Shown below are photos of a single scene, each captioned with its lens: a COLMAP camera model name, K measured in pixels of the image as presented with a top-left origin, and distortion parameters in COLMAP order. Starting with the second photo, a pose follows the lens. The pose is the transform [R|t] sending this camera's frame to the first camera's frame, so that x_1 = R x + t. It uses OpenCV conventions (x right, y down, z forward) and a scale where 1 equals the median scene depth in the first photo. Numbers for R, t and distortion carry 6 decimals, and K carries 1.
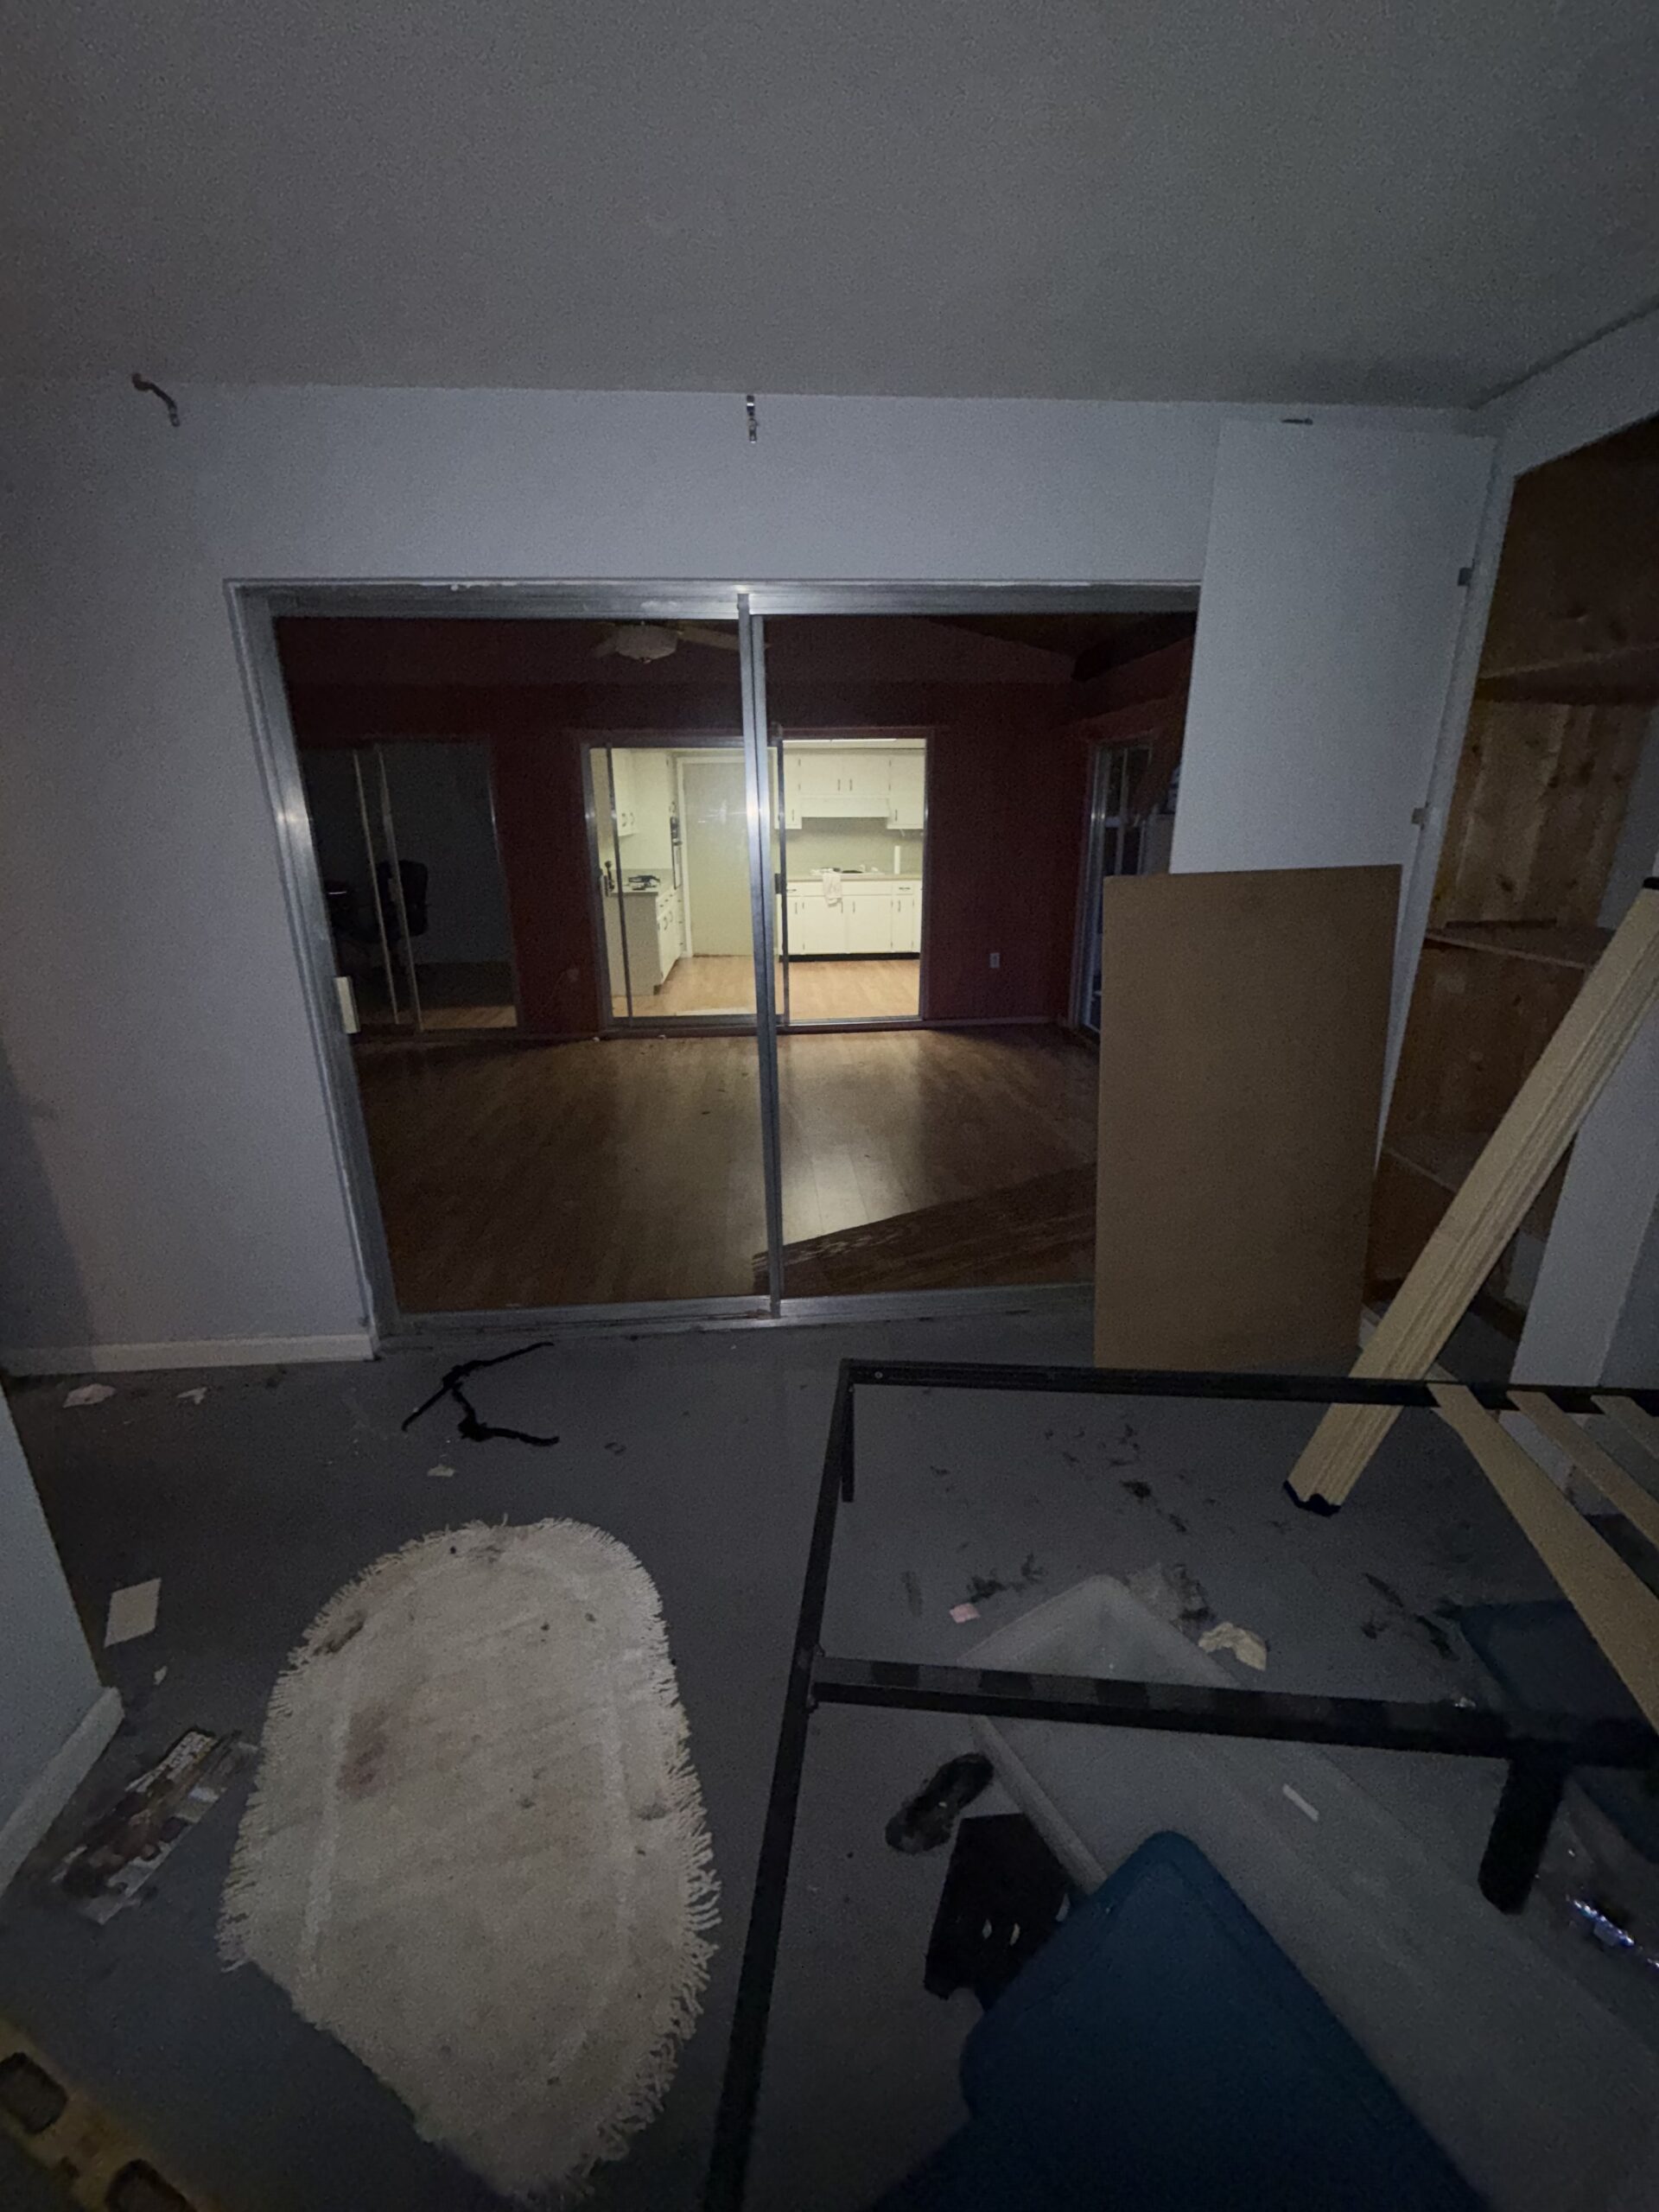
lens RADIAL K [[885.2, 0, 835.2], [0, 885.2, 1099.8], [0, 0, 1]] dist [0.002393, 0.000103]
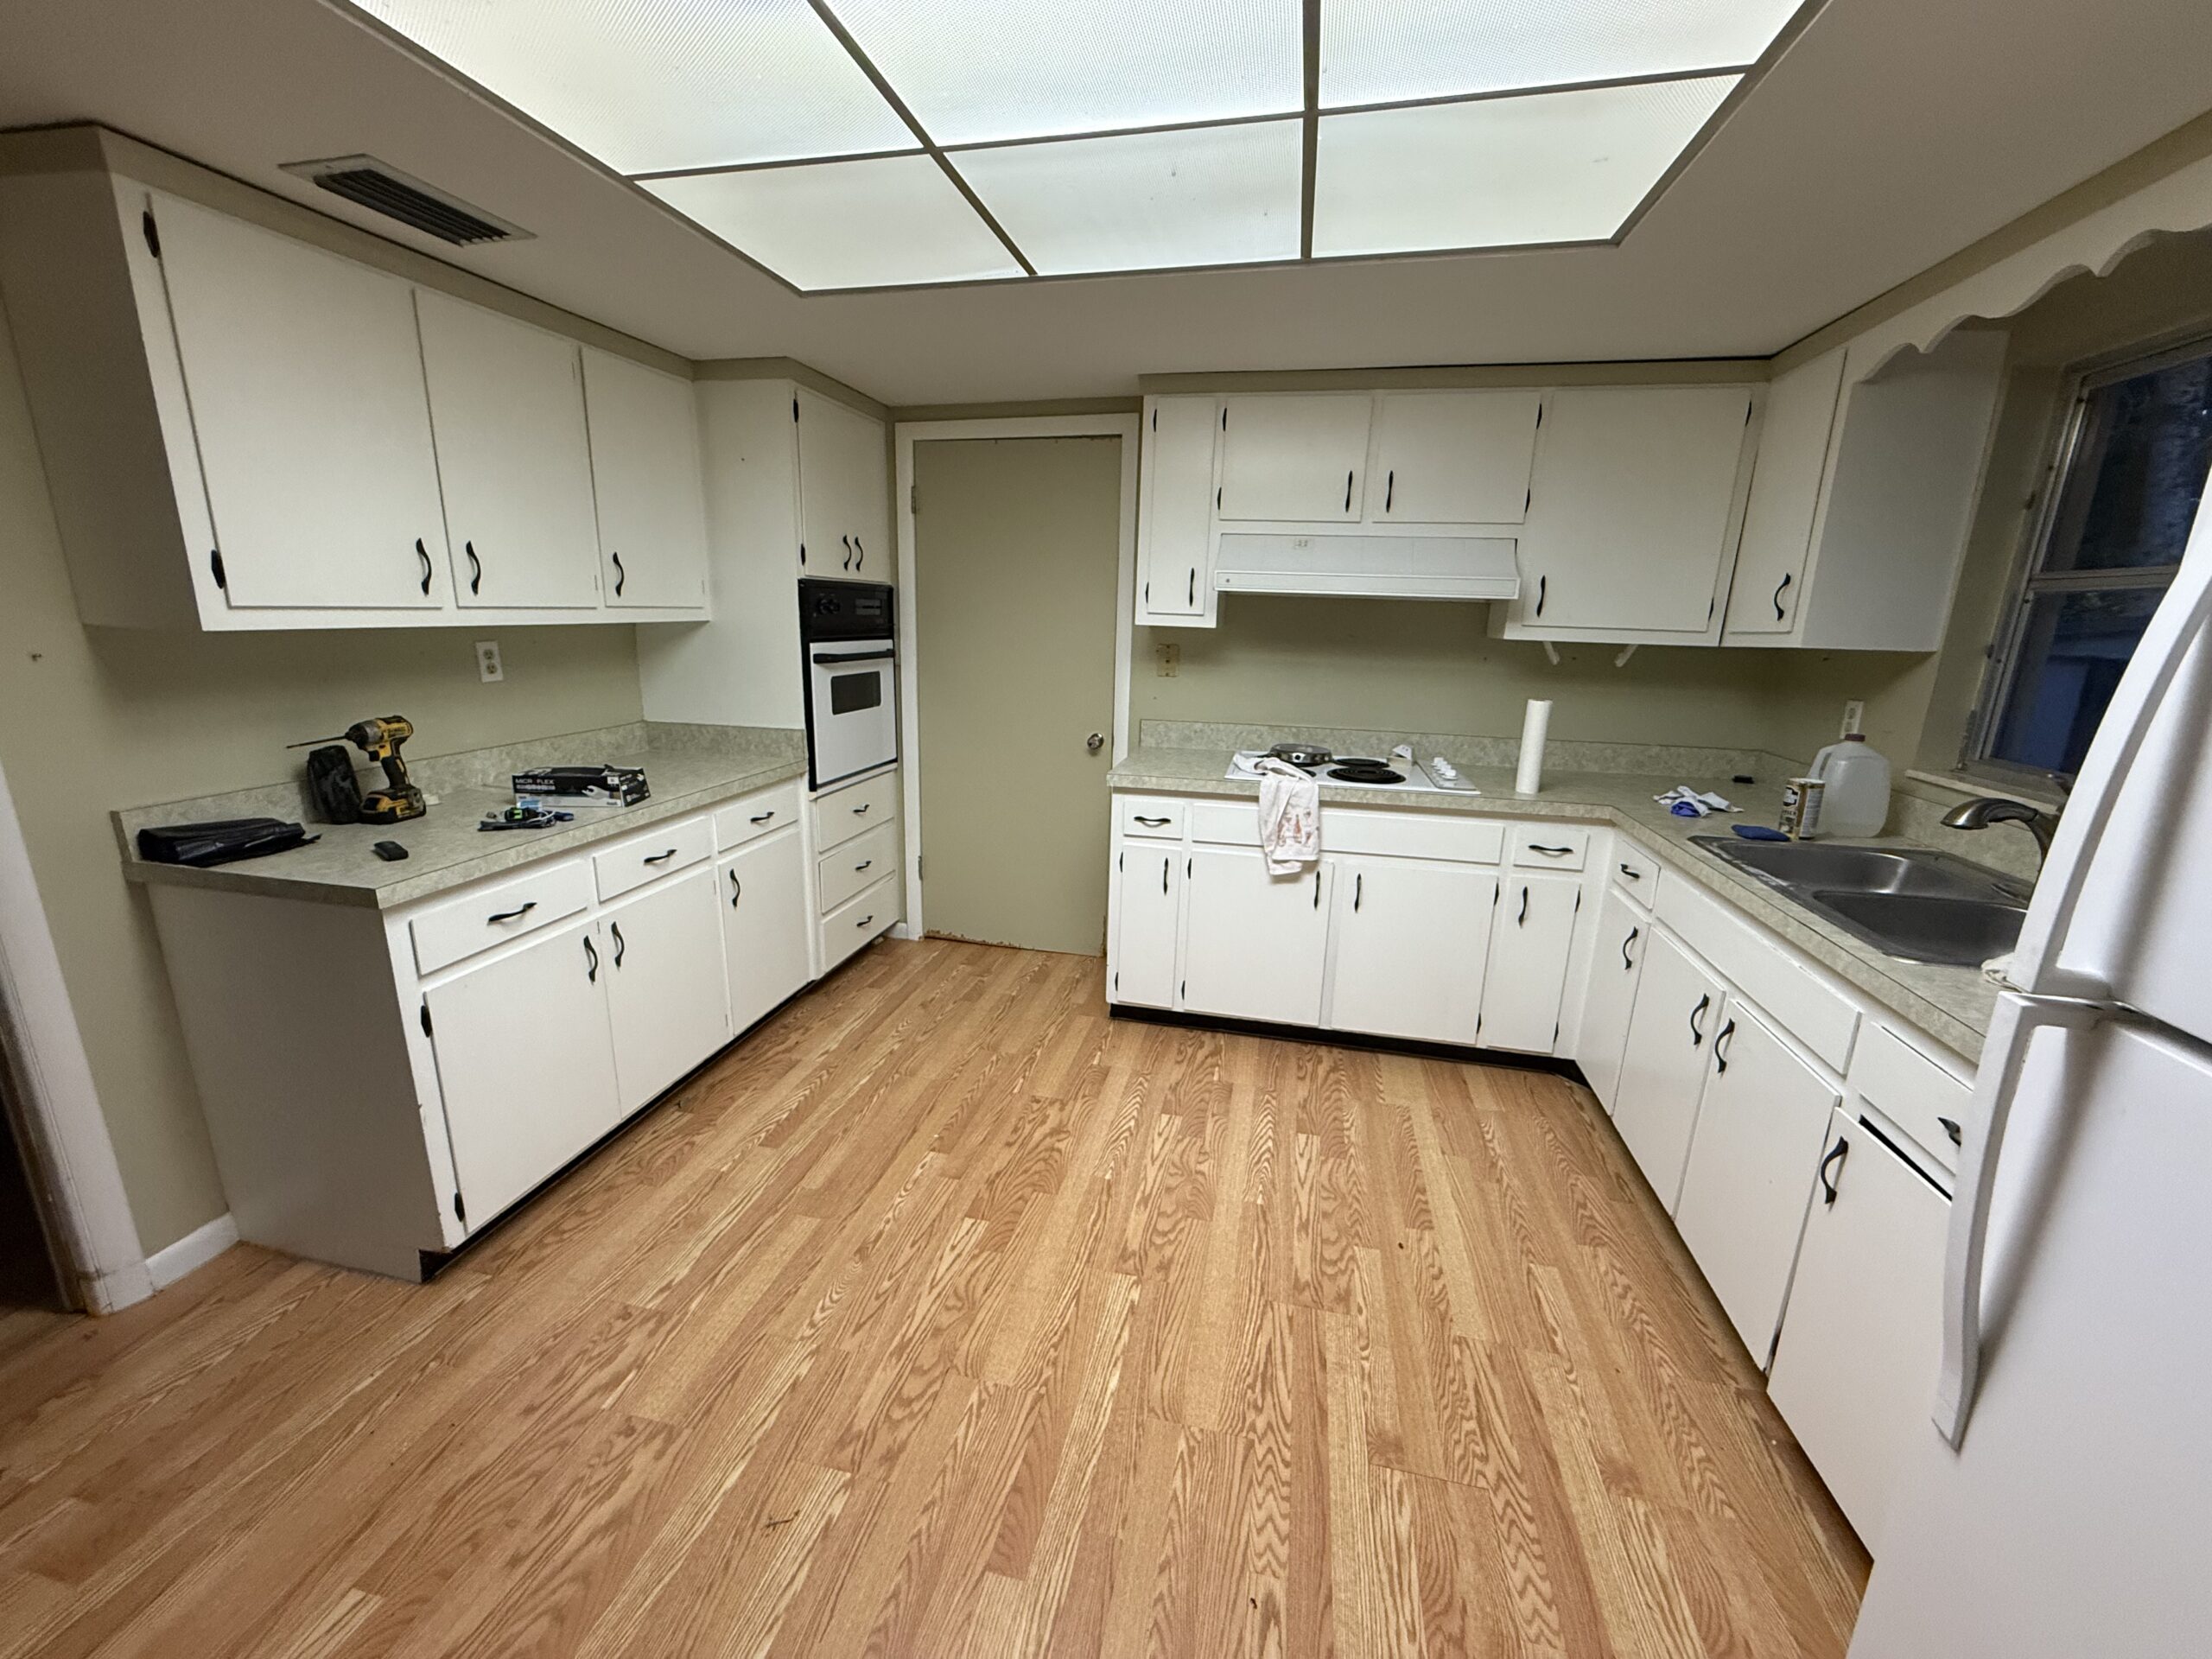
lens RADIAL K [[885.2, 0, 1098.1], [0, 885.2, 829.6], [0, 0, 1]] dist [0.002393, 0.000103]
pose [[0.955374, 0.101918, -0.277262, 0.017650], [-0.122590, 0.990748, -0.058227, -0.210193], [0.268762, 0.089618, 0.959028, 0.688558]]
